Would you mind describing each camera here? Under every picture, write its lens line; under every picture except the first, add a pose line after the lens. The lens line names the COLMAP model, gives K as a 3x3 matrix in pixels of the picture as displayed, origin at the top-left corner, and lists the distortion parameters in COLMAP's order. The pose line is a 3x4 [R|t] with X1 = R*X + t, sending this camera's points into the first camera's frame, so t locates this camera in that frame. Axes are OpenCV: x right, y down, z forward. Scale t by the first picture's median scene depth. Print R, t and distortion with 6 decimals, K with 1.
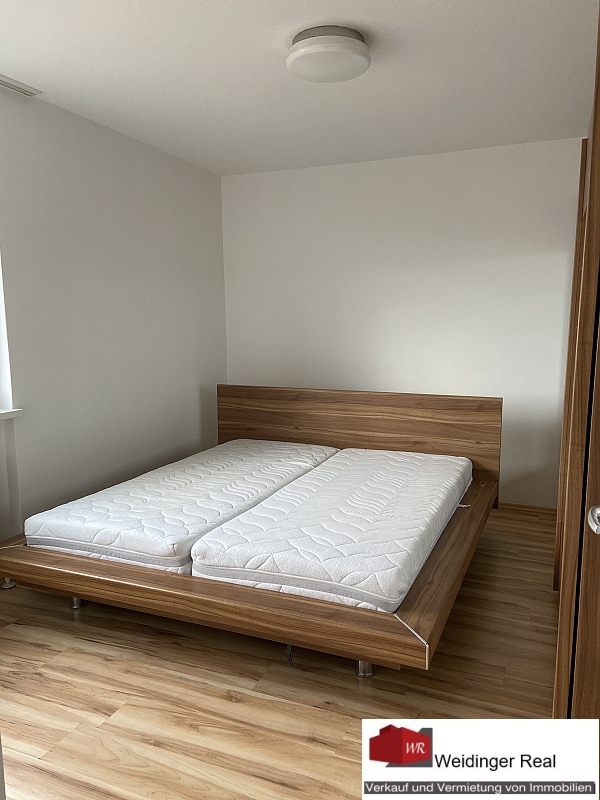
lens RADIAL K [[621.9, 0, 300.5], [0, 621.9, 400.7], [0, 0, 1]] dist [0.002374, 0.000061]
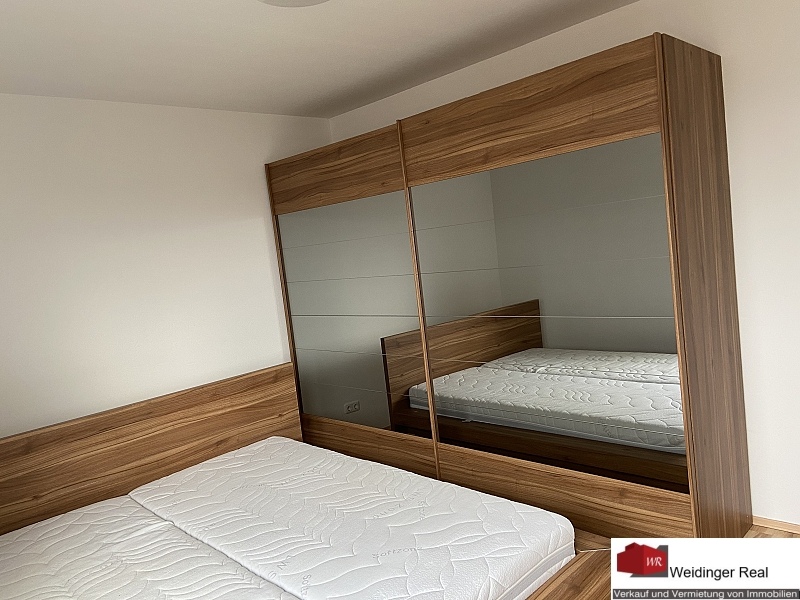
lens RADIAL K [[601.3, 0, 400.0], [0, 601.3, 299.1], [0, 0, 1]] dist [0.014669, -0.008835]
pose [[0.366084, -0.124460, 0.922222, -0.429531], [0.251309, 0.967417, 0.030800, -0.078672], [-0.896006, 0.220487, 0.385433, 0.444412]]
